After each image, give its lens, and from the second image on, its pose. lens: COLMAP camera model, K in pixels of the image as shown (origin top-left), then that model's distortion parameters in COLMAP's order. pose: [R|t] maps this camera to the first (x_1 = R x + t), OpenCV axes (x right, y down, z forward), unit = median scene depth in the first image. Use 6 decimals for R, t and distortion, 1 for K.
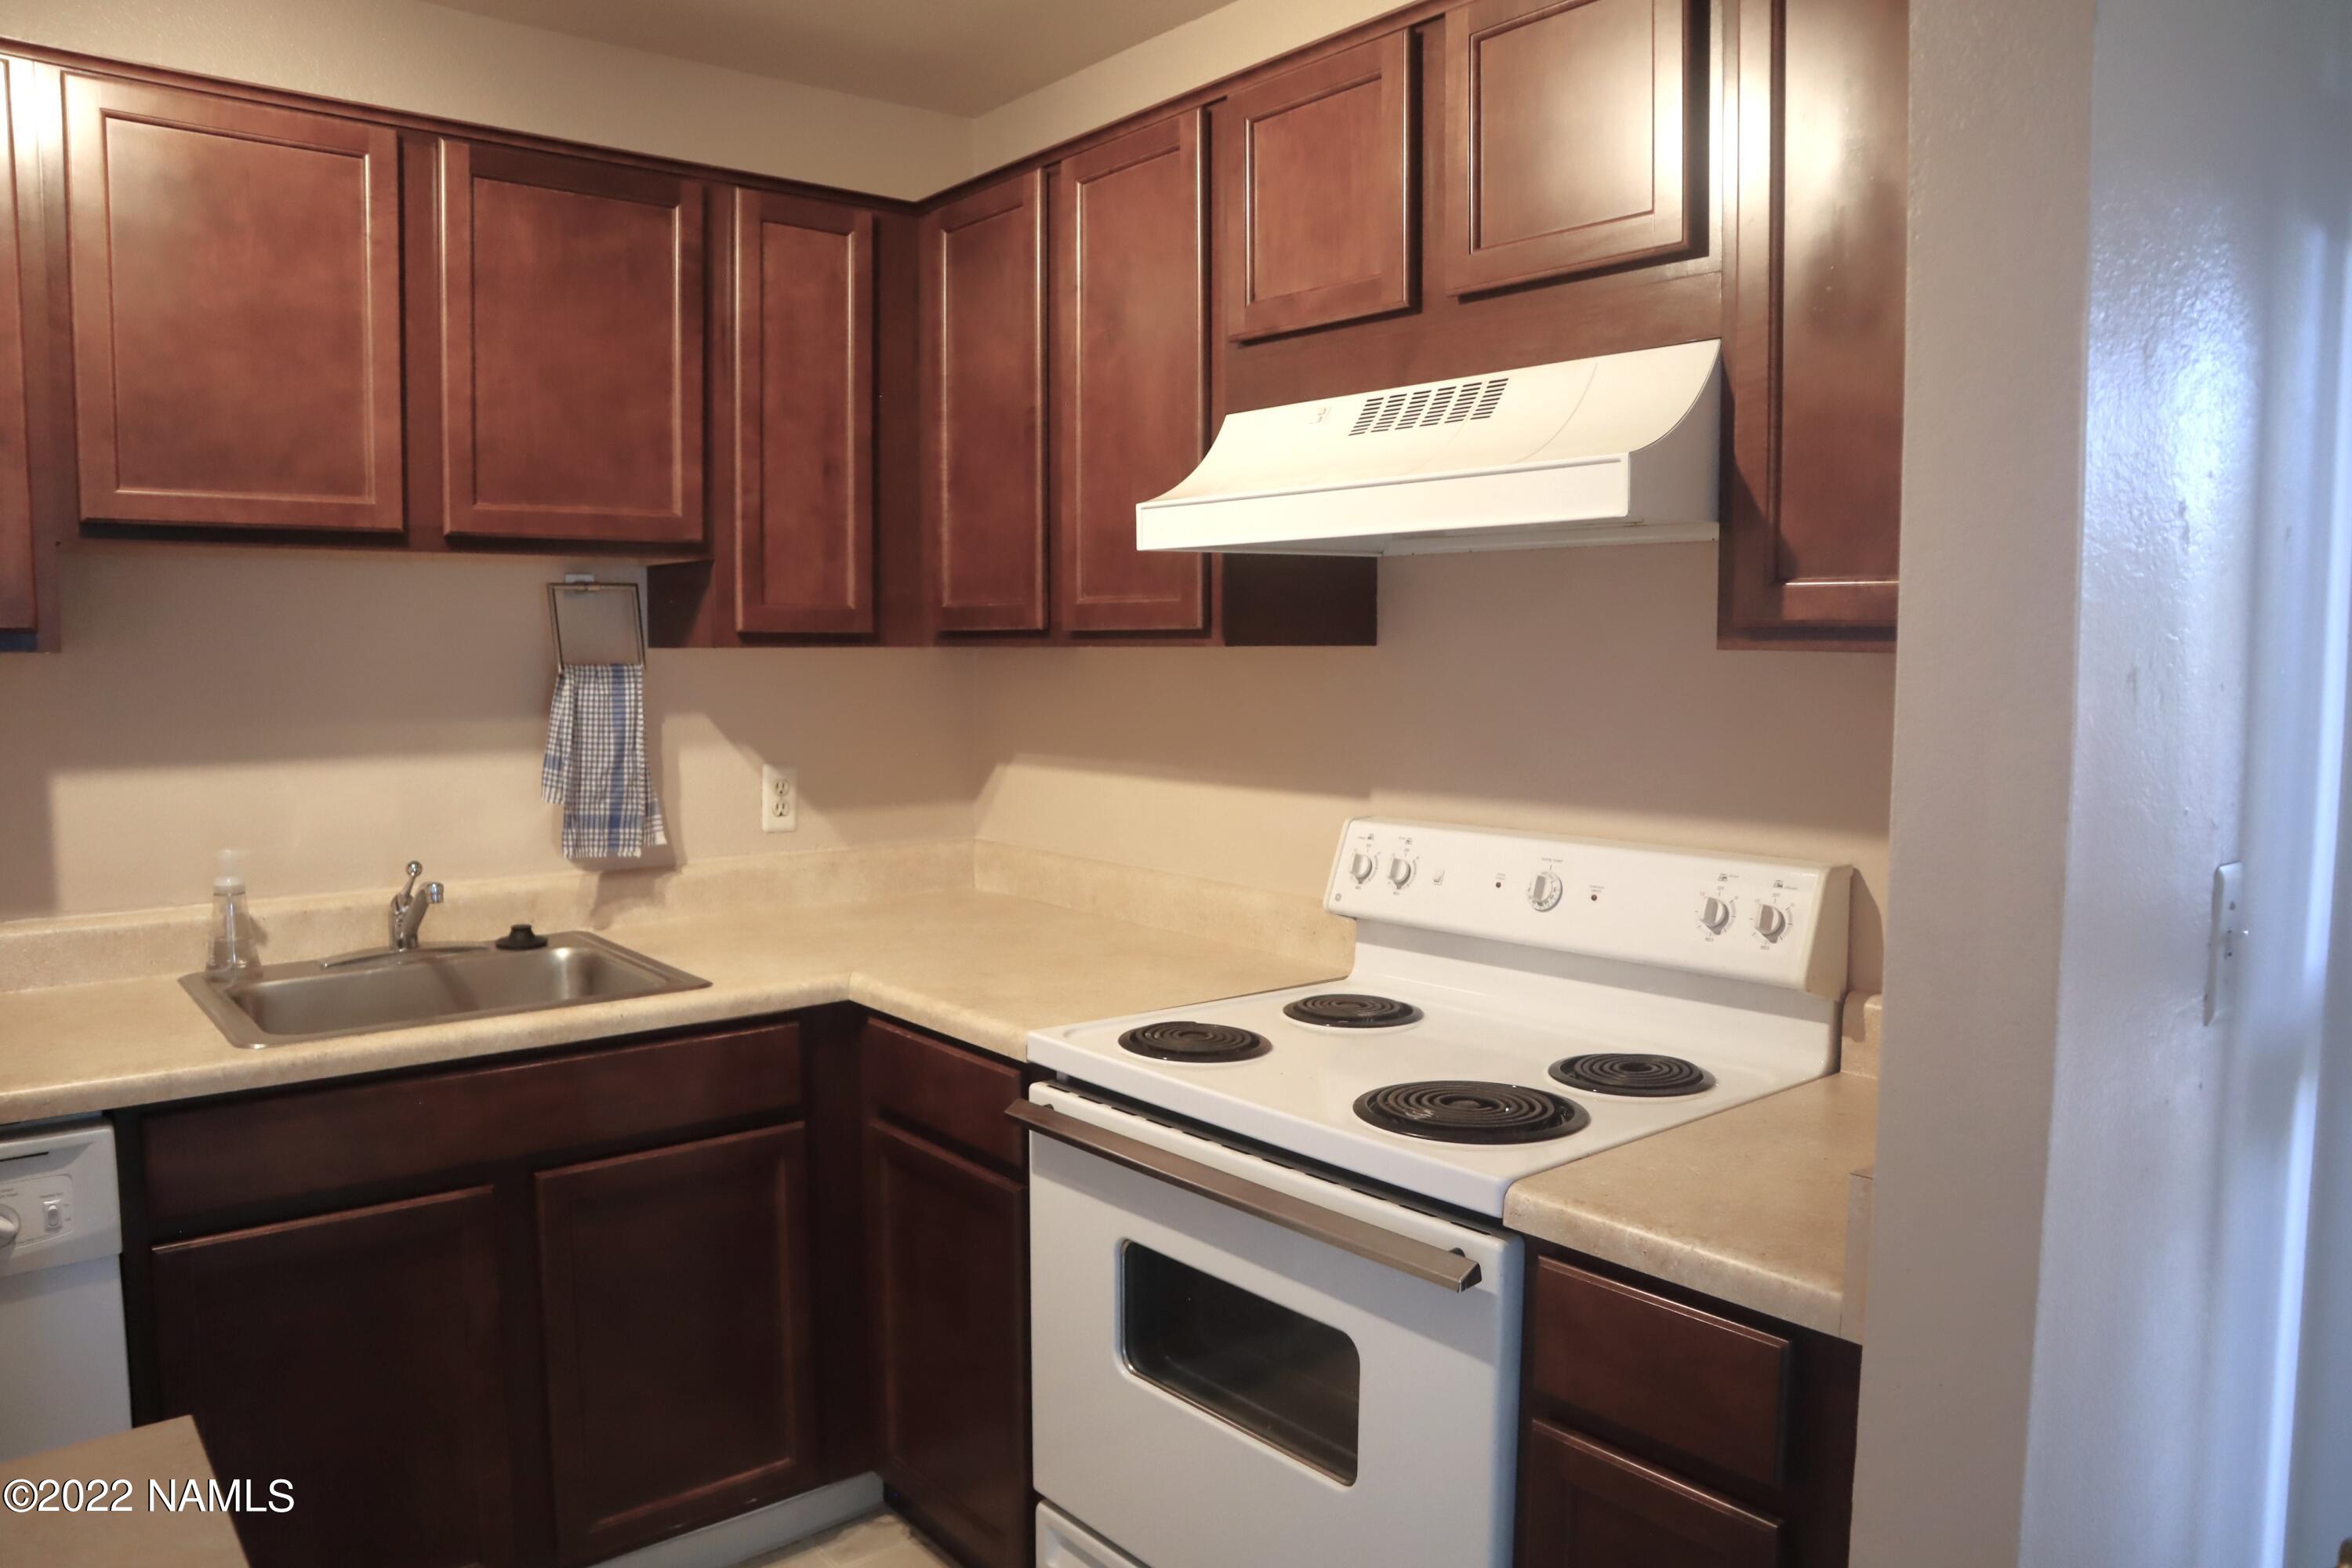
lens RADIAL K [[1635.7, 0, 1174.2], [0, 1635.7, 783.0], [0, 0, 1]] dist [-0.008640, 0.002651]
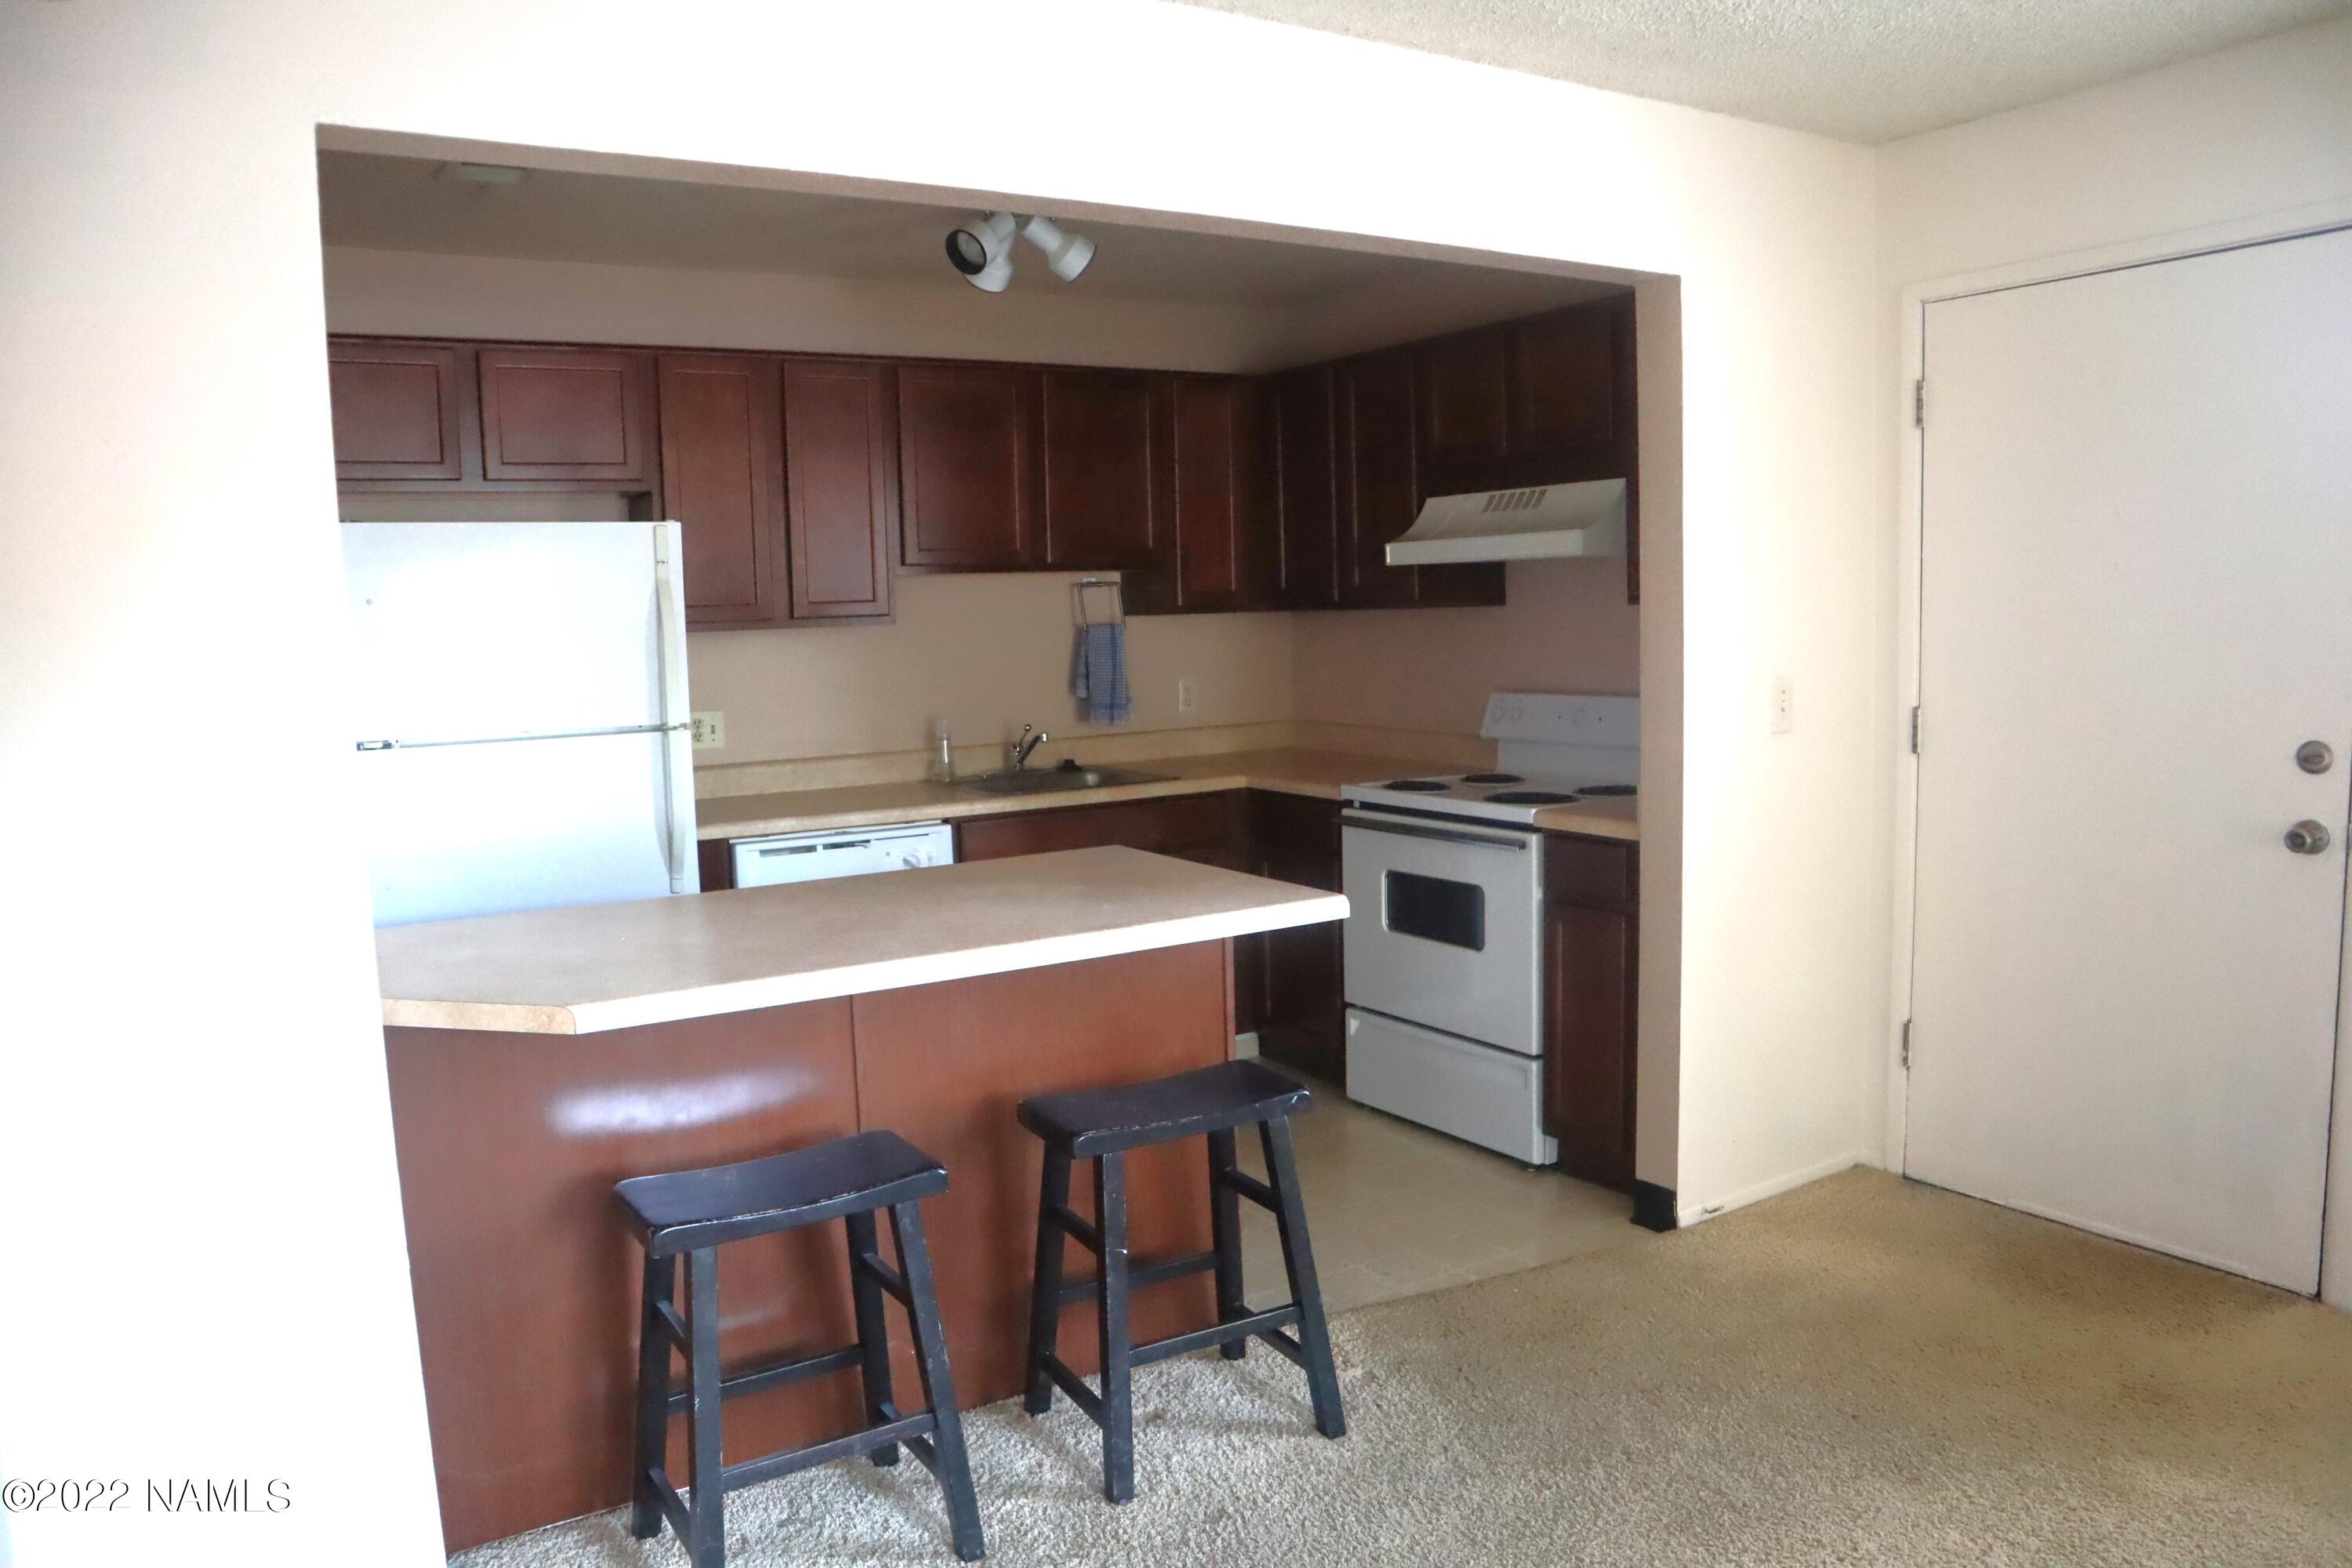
lens RADIAL K [[1635.7, 0, 1168.2], [0, 1635.7, 763.5], [0, 0, 1]] dist [-0.008640, 0.002651]
pose [[0.988057, -0.014439, -0.153409, 0.019373], [0.017167, 0.999717, 0.016476, 0.076897], [0.153128, -0.018913, 0.988025, -1.136999]]
